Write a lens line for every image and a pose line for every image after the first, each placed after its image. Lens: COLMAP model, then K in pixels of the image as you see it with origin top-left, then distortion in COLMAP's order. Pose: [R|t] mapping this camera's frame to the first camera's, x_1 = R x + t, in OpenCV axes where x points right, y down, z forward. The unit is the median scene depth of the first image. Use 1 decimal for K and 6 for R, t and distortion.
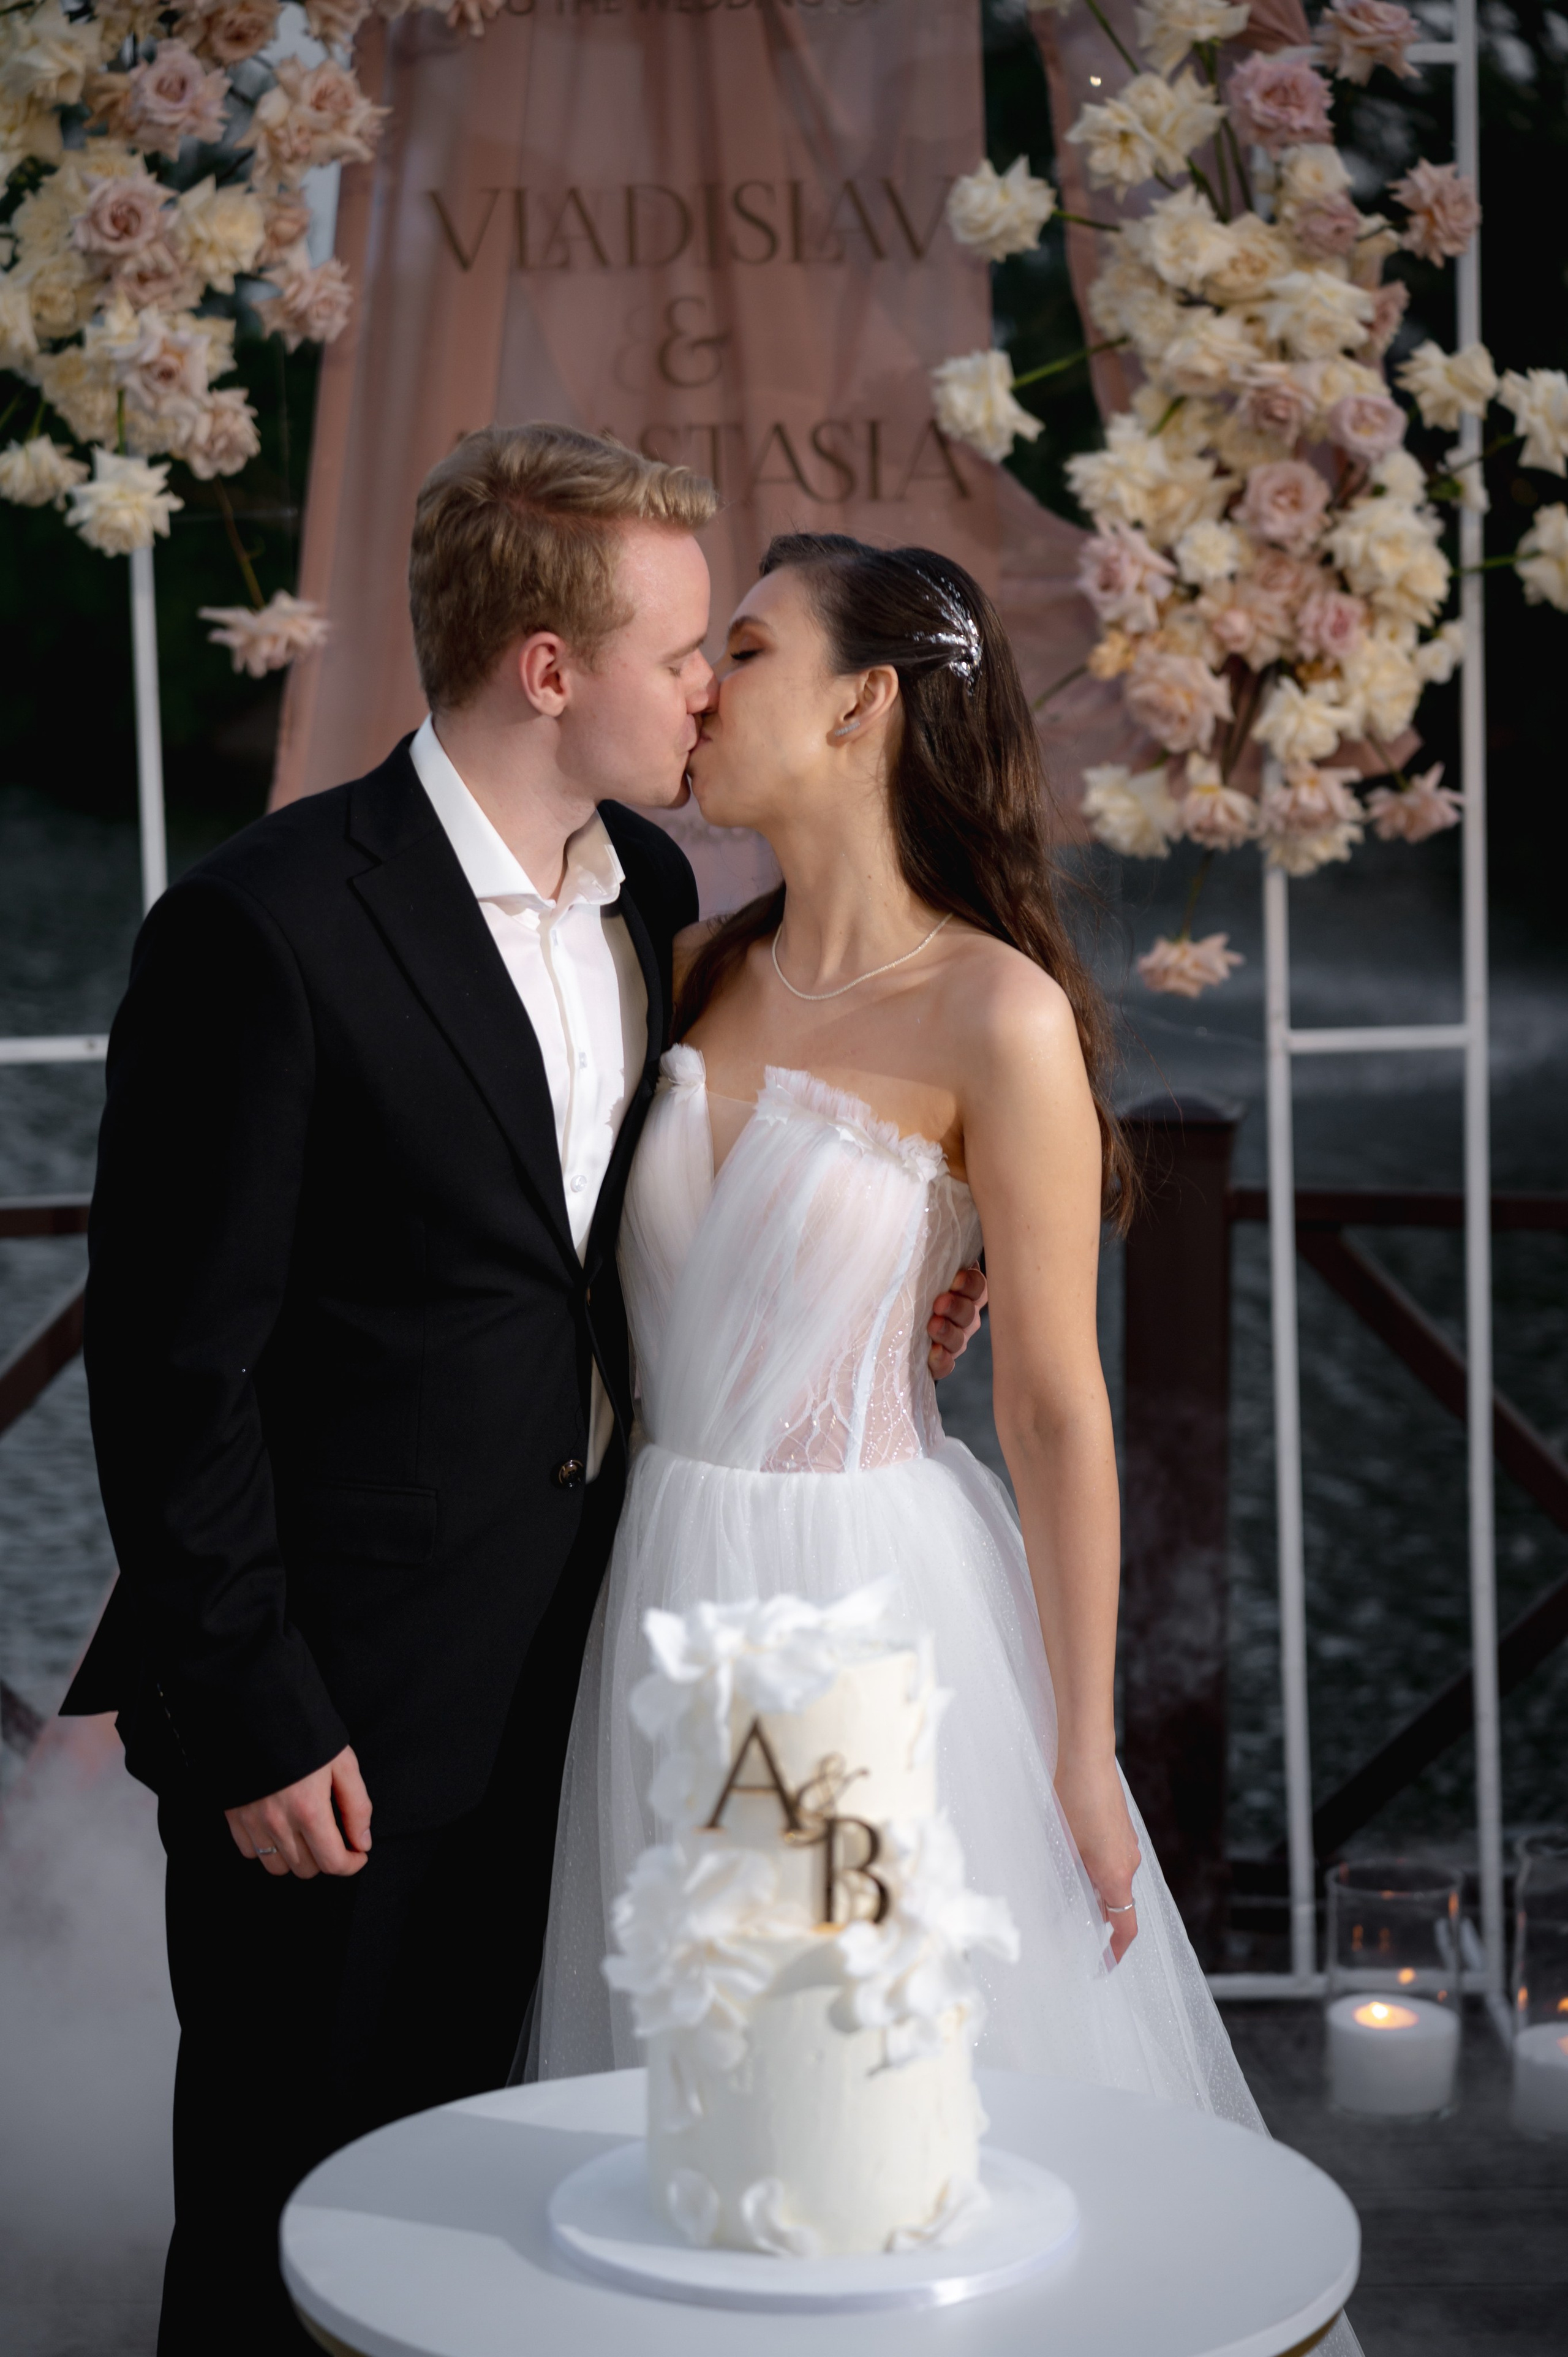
lens RADIAL K [[5089.0, 0, 784.0], [0, 5089.0, 1178.5], [0, 0, 1]] dist [-0.068588, -0.098181]
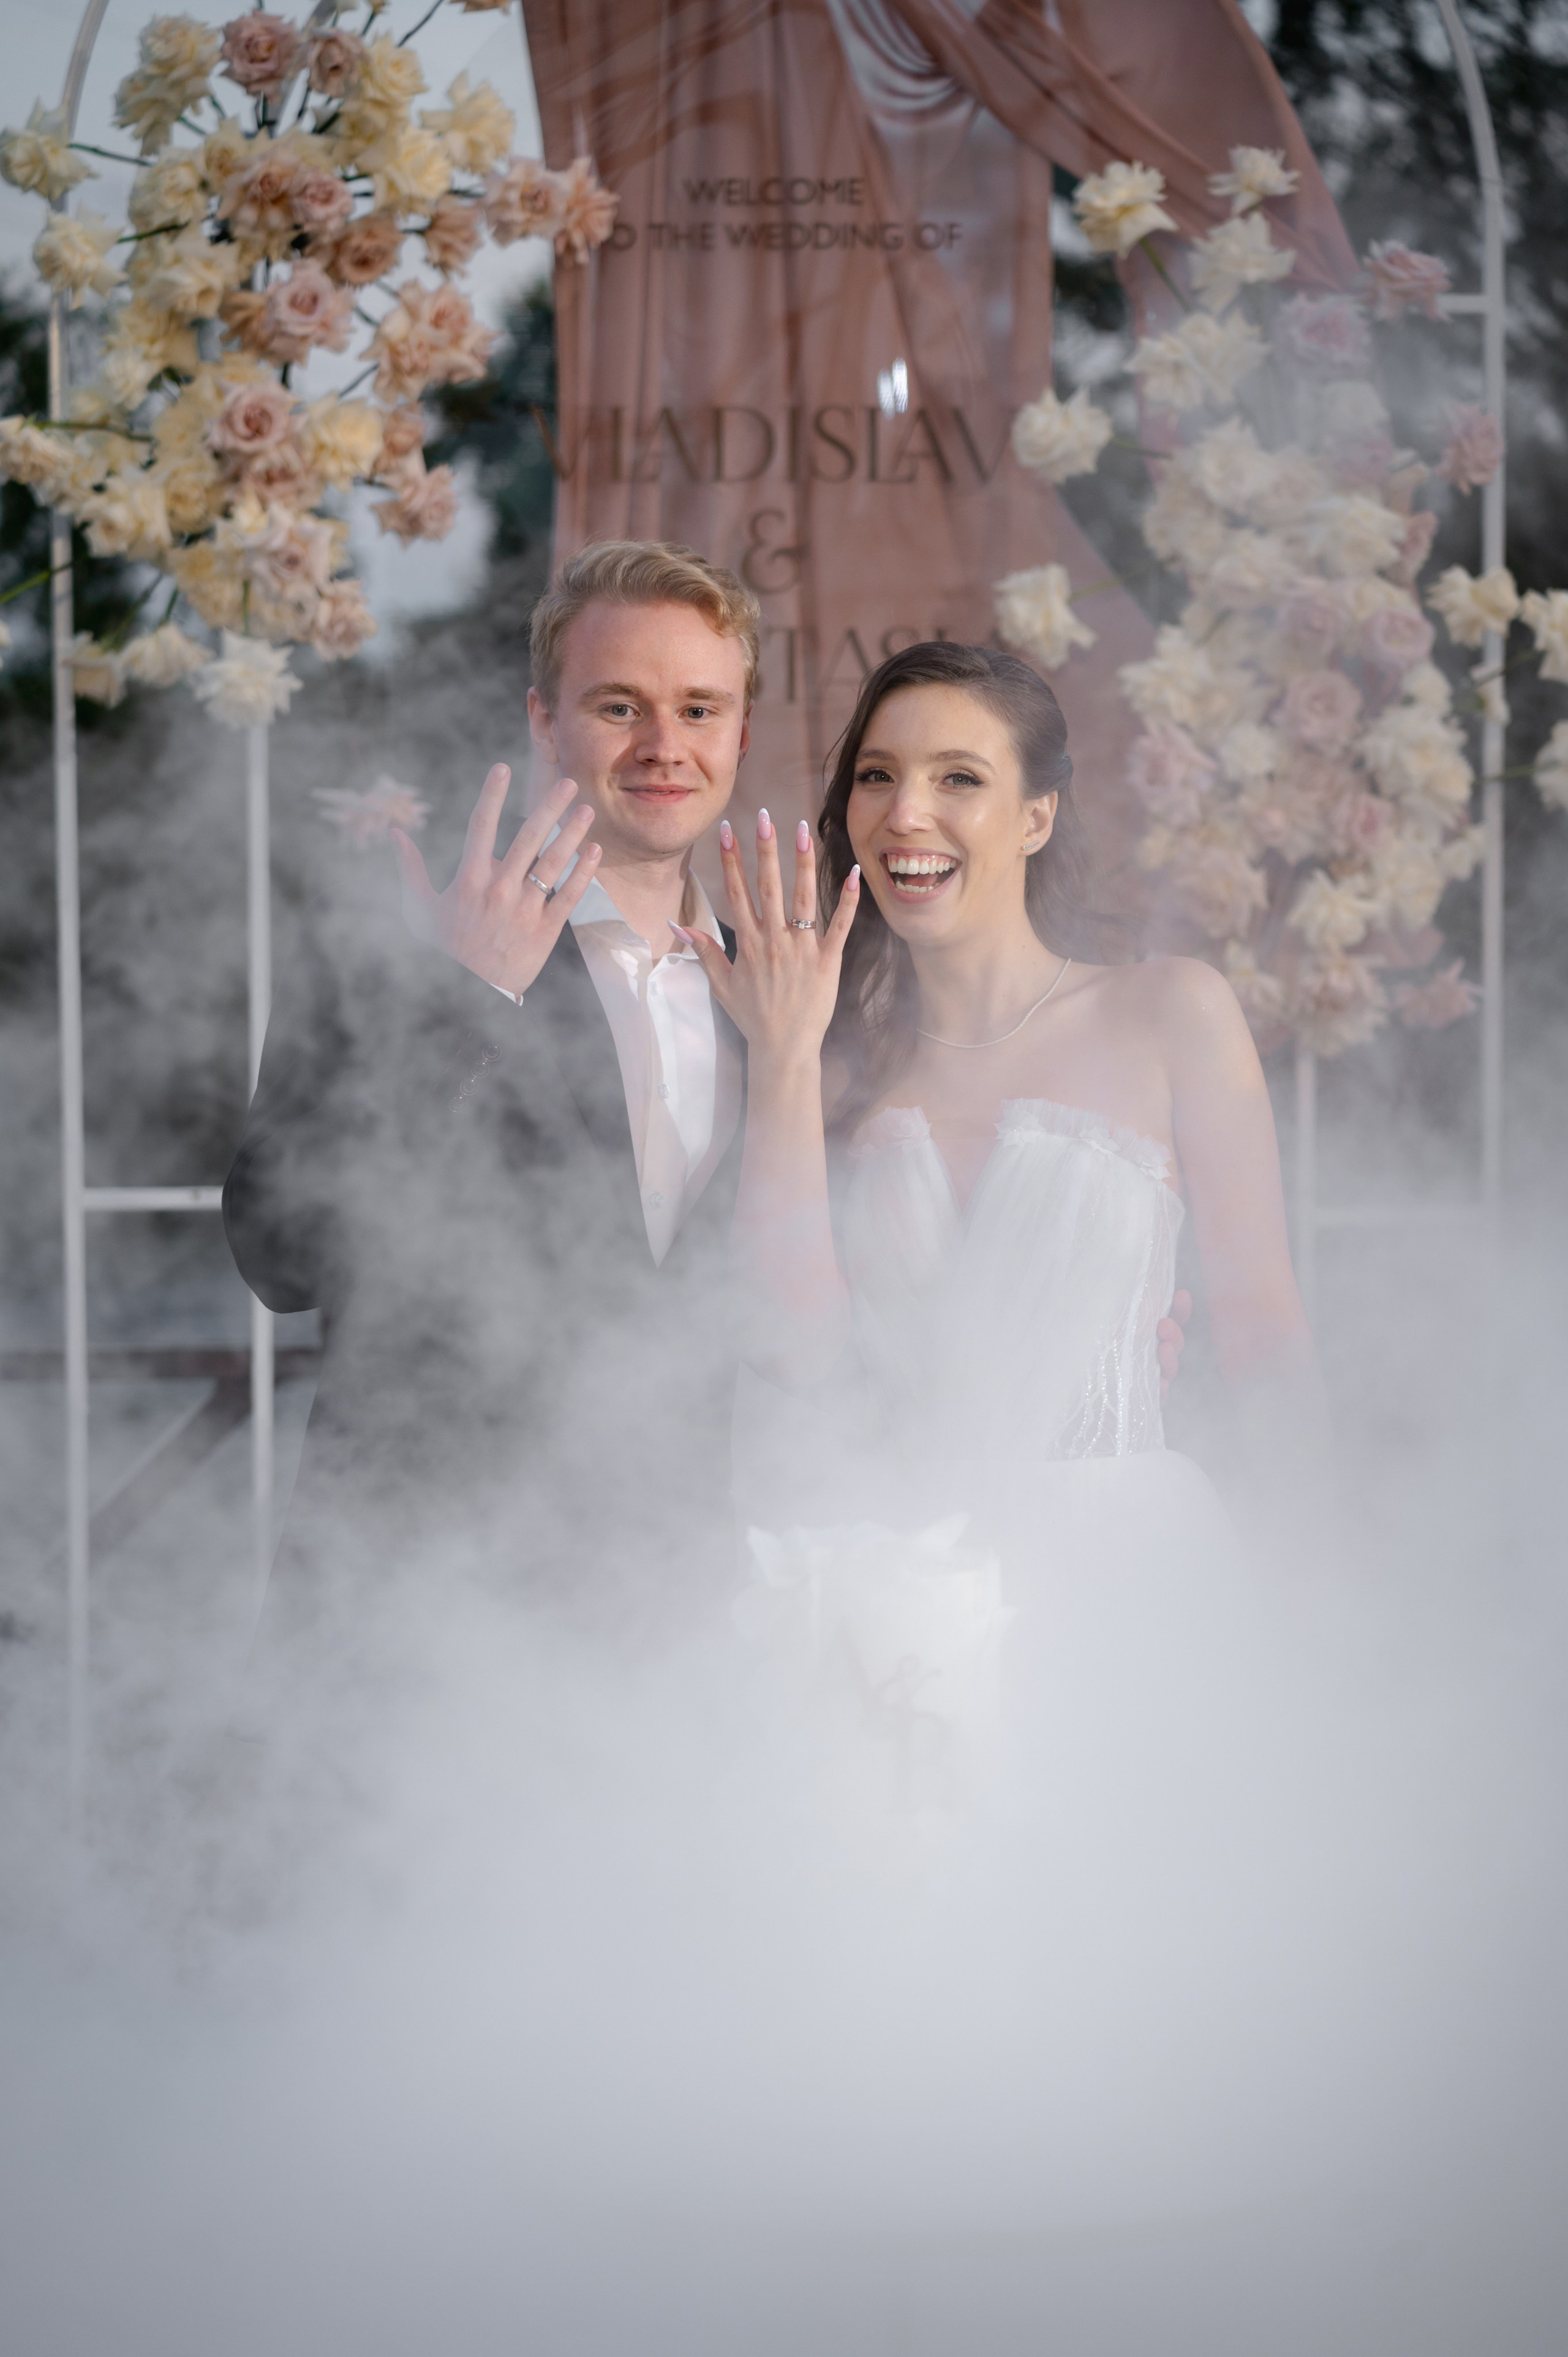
lens RADIAL K [[5089.0, 0, 784.0], [0, 5089.0, 1178.5], [0, 0, 1]] dist [-0.068588, -0.098181]
pose [[0.999740, 0.022375, -0.004332, -0.008563], [-0.022629, 0.997139, -0.072125, 0.047220], [0.002705, 0.072204, 0.997386, -0.071113]]
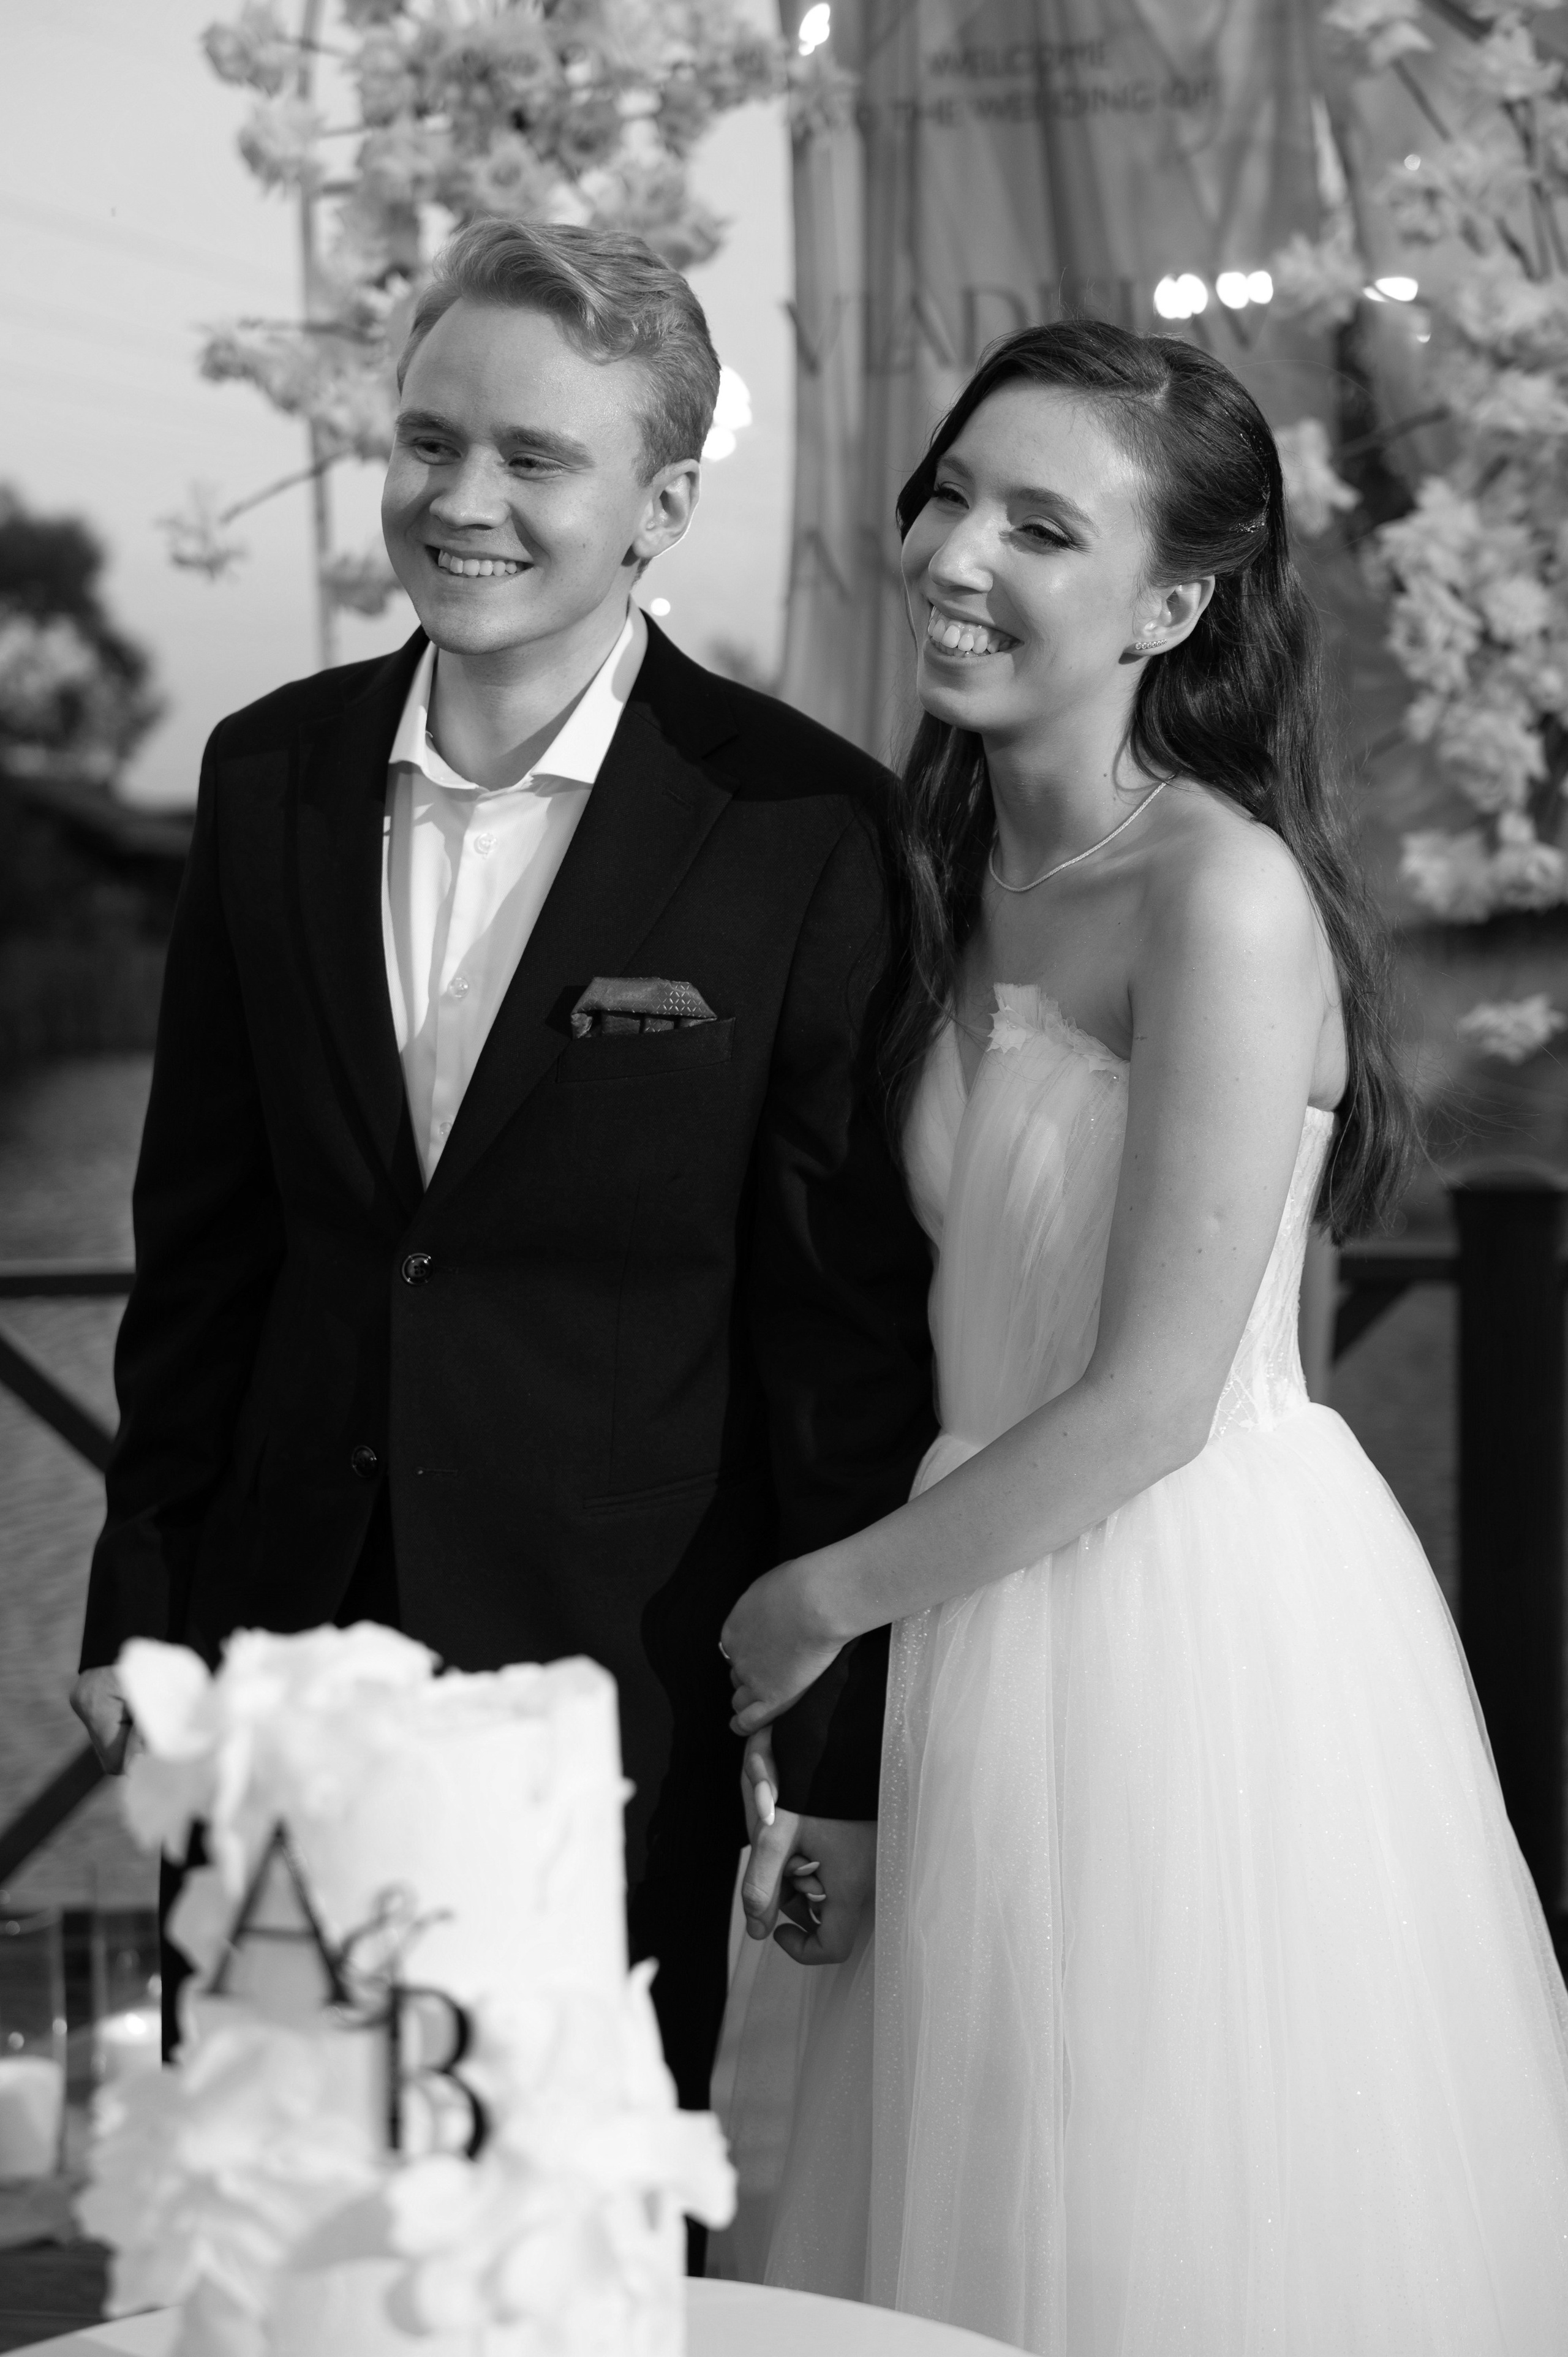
lens RADIAL K [[3597.0, 0, 782.0], [0, 3597.0, 1144.2], [0, 0, 1]] dist [0.002000, 0.013751]
pose [[0.984403, 0.004900, -0.175862, 0.065924], [-0.014381, 0.998508, -0.052681, 0.022227], [0.175342, 0.054388, 0.983004, 0.280642]]
